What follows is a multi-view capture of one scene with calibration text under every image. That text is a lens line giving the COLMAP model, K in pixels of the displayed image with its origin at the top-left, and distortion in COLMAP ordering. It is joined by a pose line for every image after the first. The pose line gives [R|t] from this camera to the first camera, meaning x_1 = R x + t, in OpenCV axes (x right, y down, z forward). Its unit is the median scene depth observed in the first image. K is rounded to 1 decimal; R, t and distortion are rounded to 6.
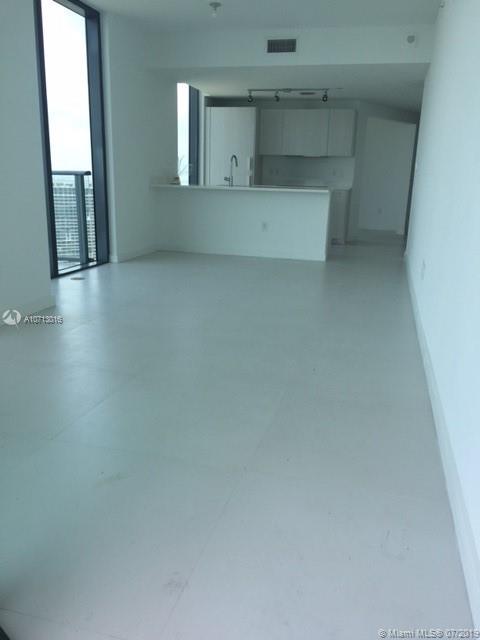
lens RADIAL K [[546.1, 0, 240.0], [0, 546.1, 320.0], [0, 0, 1]] dist [0.068426, -0.003852]
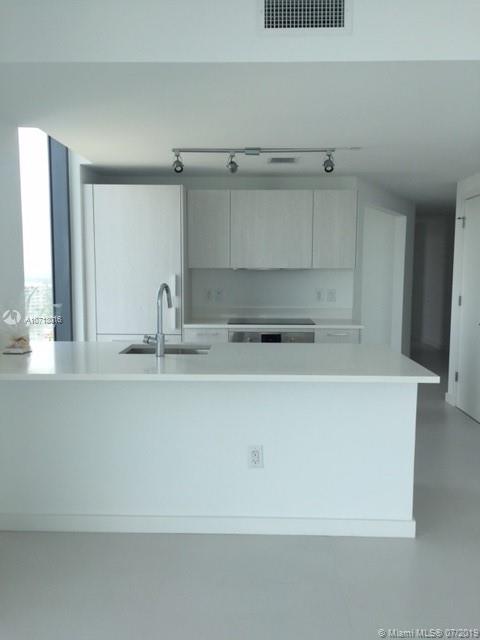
lens RADIAL K [[546.1, 0, 240.0], [0, 546.1, 320.0], [0, 0, 1]] dist [0.068426, -0.003852]
pose [[0.973253, -0.048654, 0.224526, -0.044161], [0.082974, 0.985792, -0.146049, -0.182997], [-0.214230, 0.160772, 0.963461, 0.519887]]
